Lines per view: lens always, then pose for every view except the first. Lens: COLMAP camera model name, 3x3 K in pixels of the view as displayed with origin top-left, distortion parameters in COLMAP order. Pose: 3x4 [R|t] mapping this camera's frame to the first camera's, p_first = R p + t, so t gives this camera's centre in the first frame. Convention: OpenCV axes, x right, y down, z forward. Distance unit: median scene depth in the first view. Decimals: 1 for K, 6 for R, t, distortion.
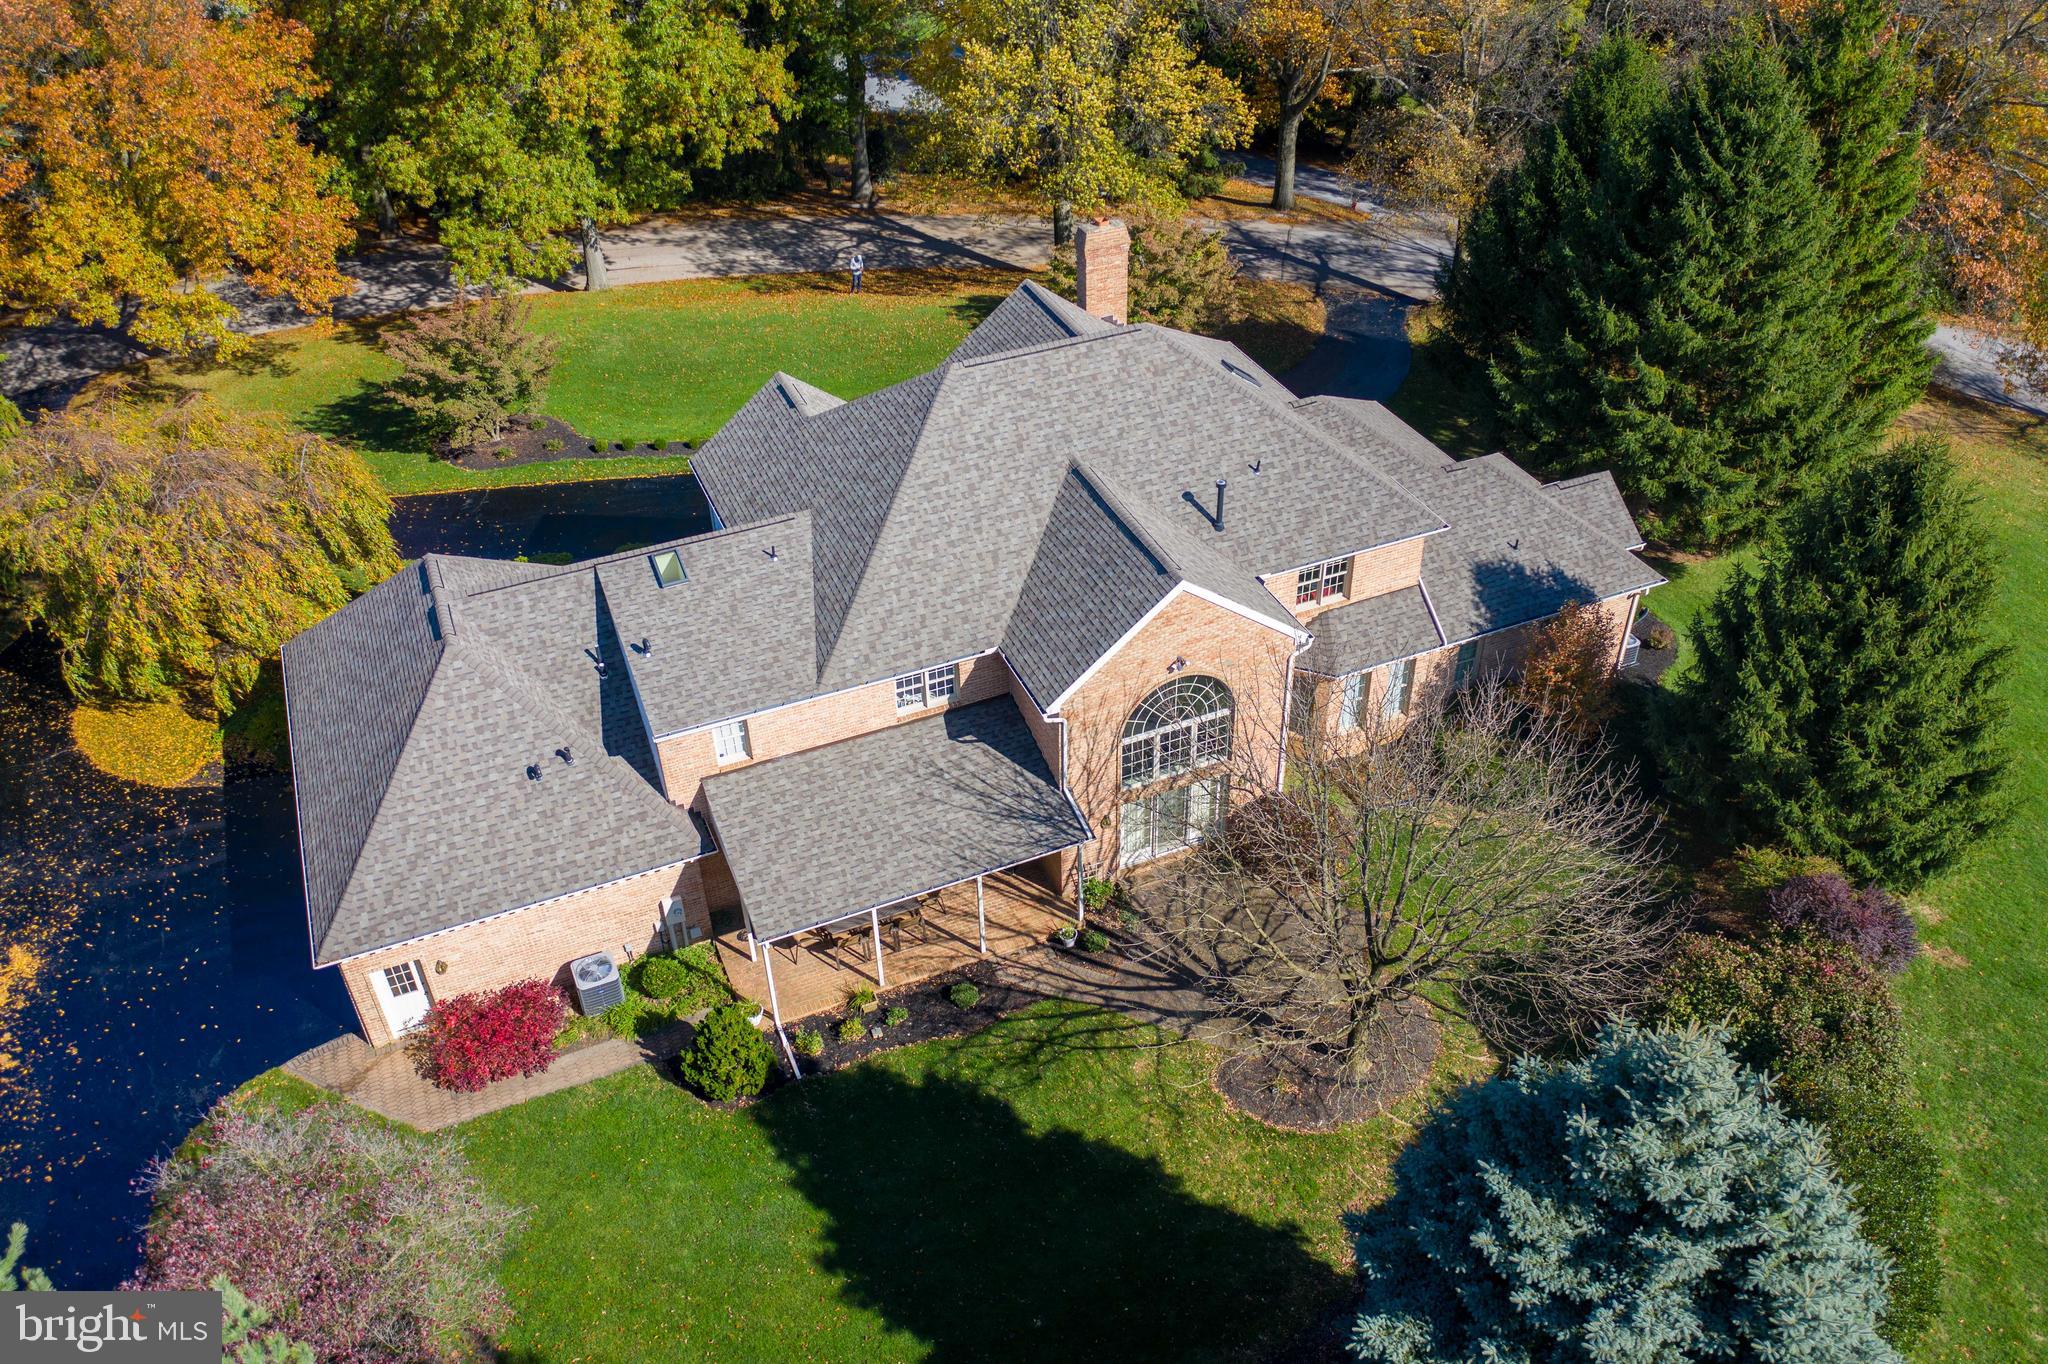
lens RADIAL K [[1616.8, 0, 1024.0], [0, 1616.8, 682.0], [0, 0, 1]] dist [0.002507, 0.010018]
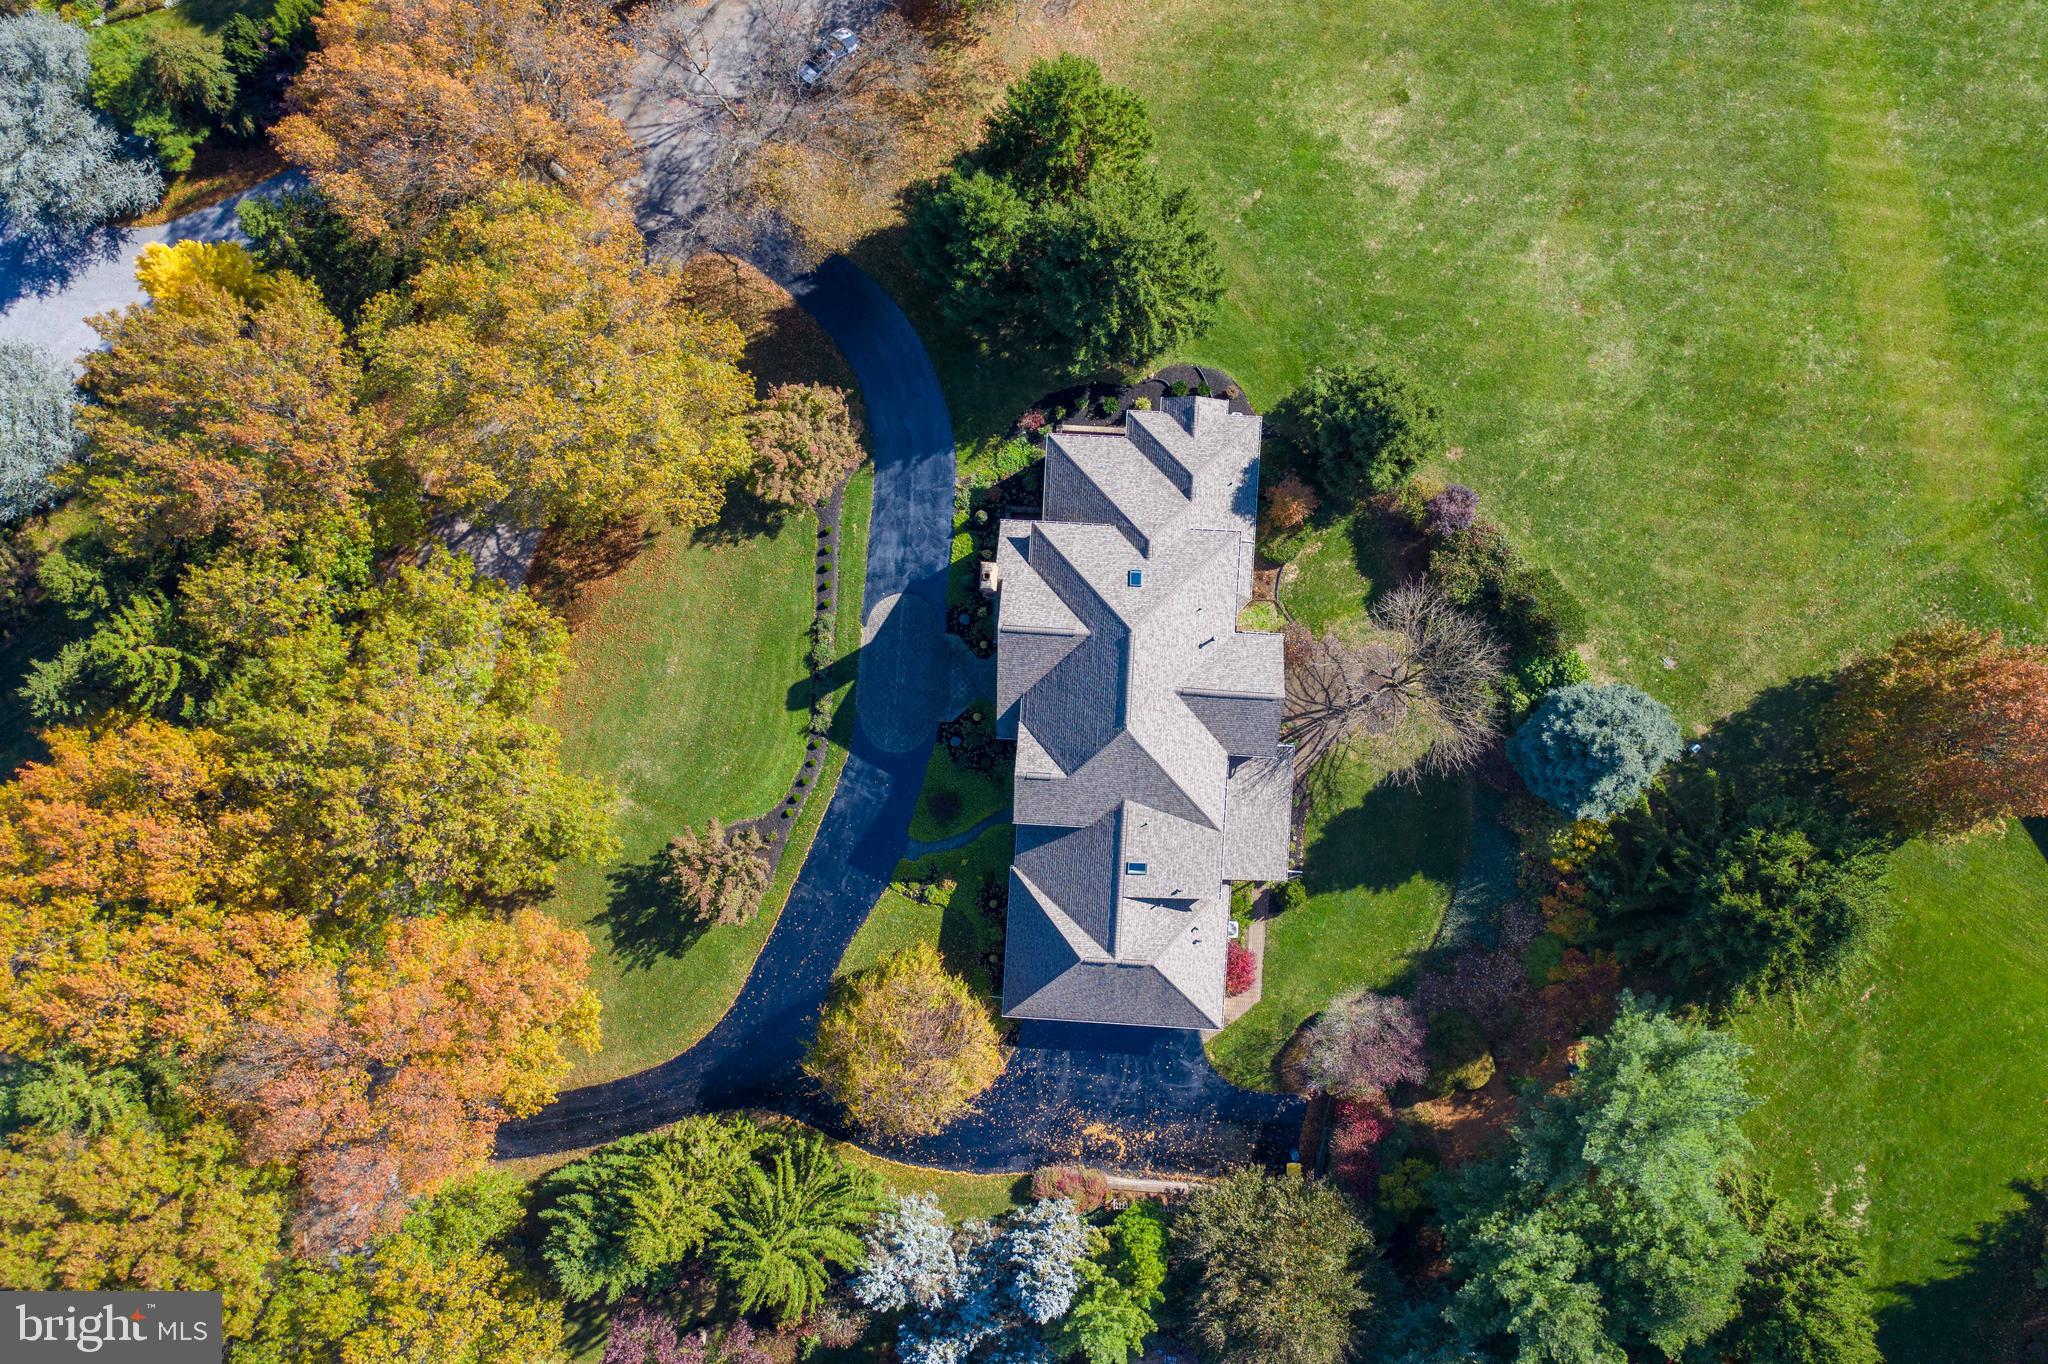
lens RADIAL K [[1610.2, 0, 991.4], [0, 1610.2, 699.1], [0, 0, 1]] dist [0.000541, 0.006322]
pose [[0.432648, -0.901287, -0.022292, -0.040720], [0.594679, 0.266707, 0.758436, -2.081437], [-0.677623, -0.341392, 0.651366, -0.287480]]
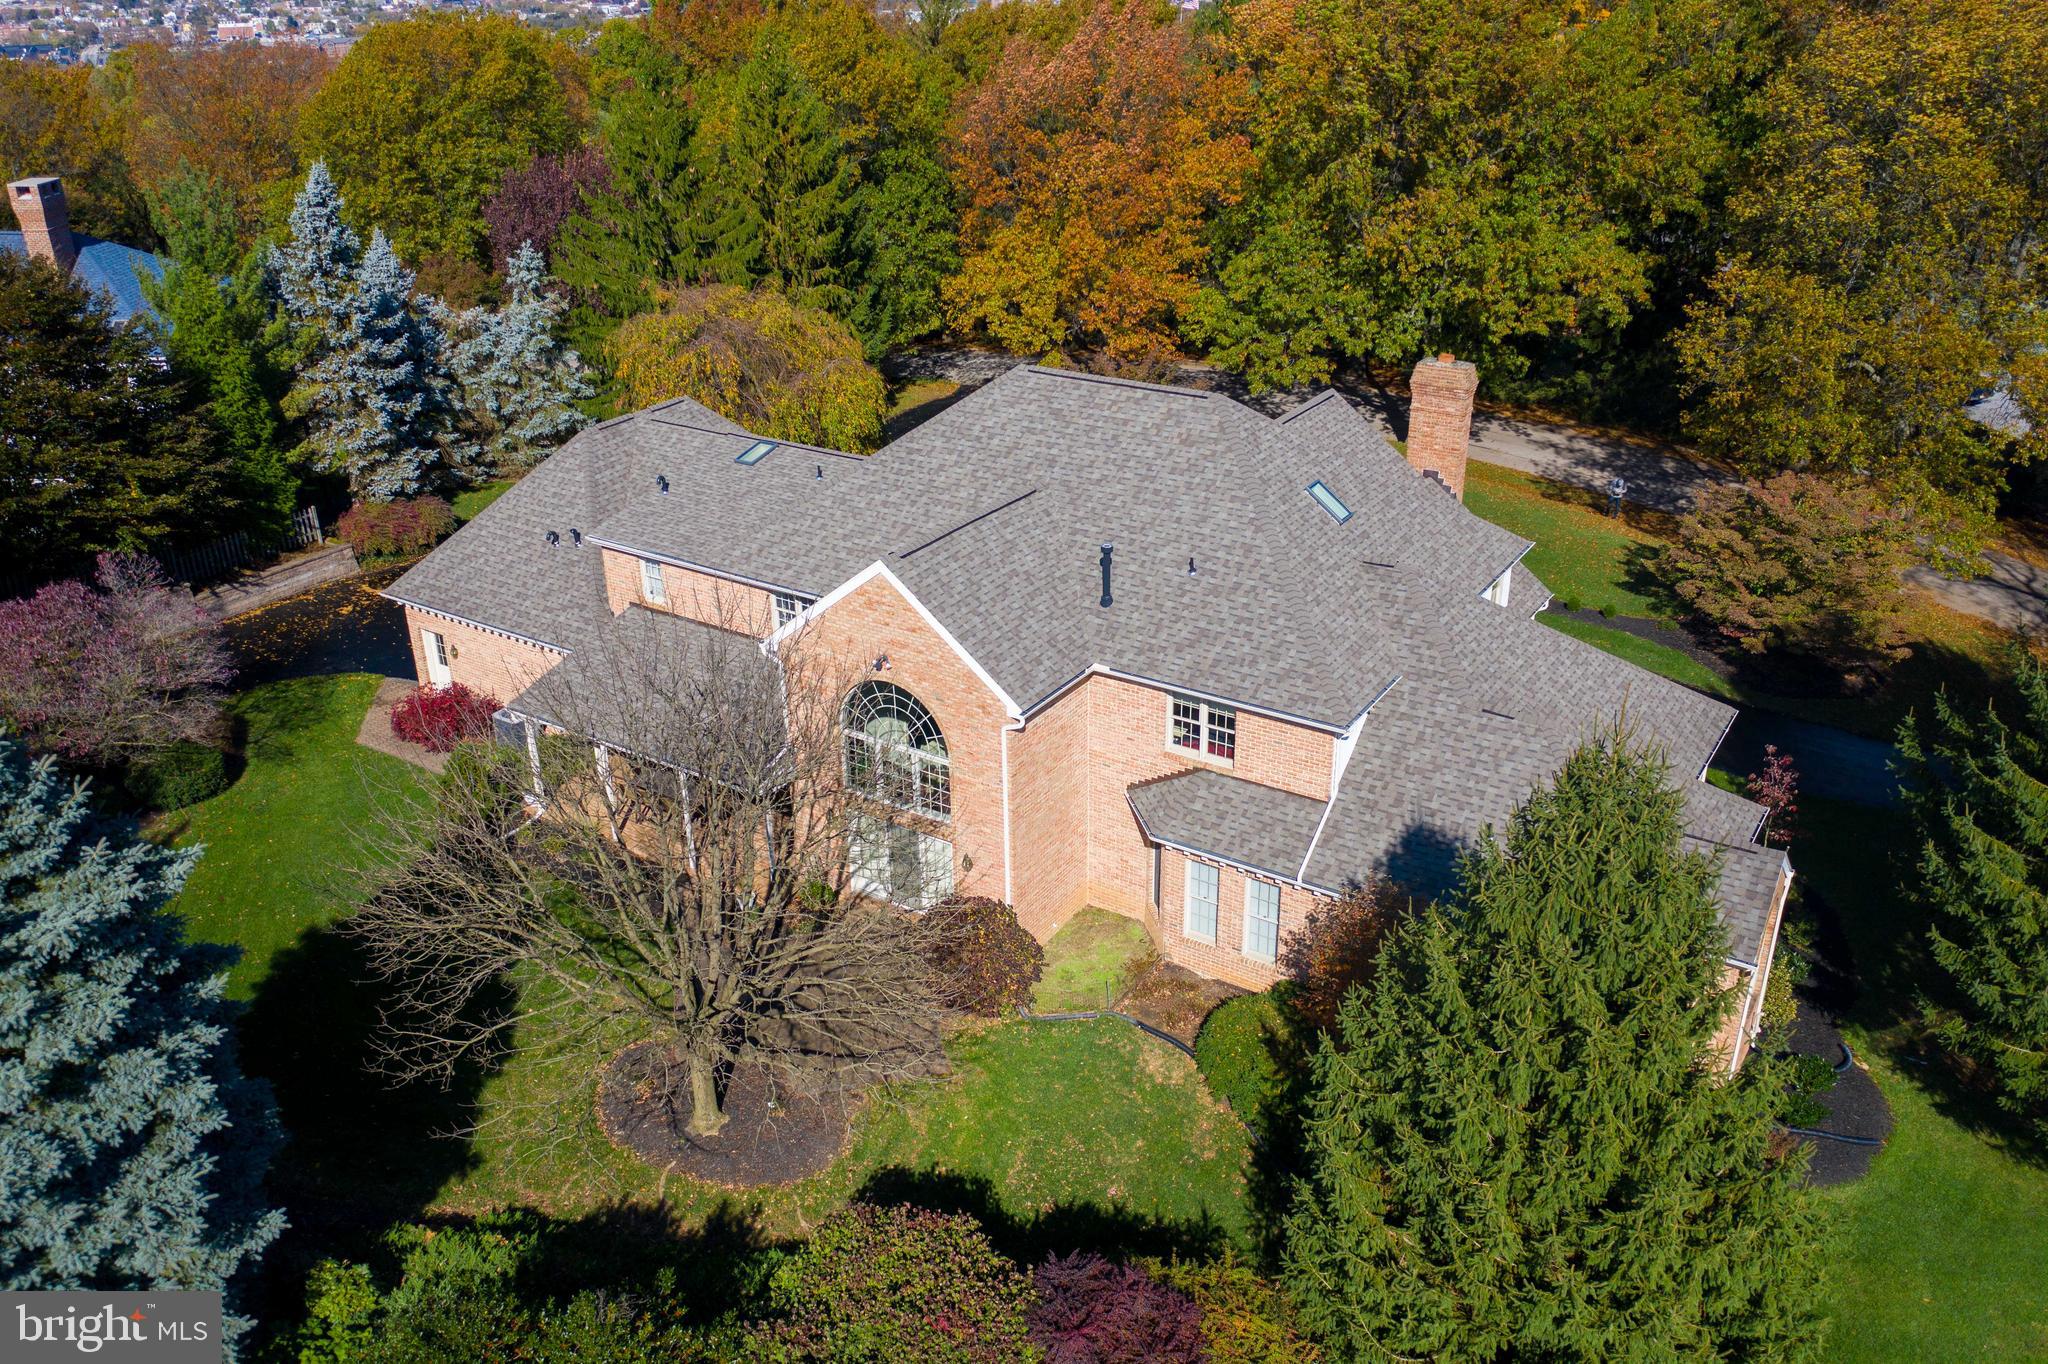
lens RADIAL K [[1649.4, 0, 1024.0], [0, 1649.4, 682.0], [0, 0, 1]] dist [-0.006742, 0.003909]
pose [[0.564655, 0.370926, -0.737277, 0.812118], [-0.509044, 0.859683, 0.042650, -0.079597], [0.649645, 0.351224, 0.674243, 0.424866]]
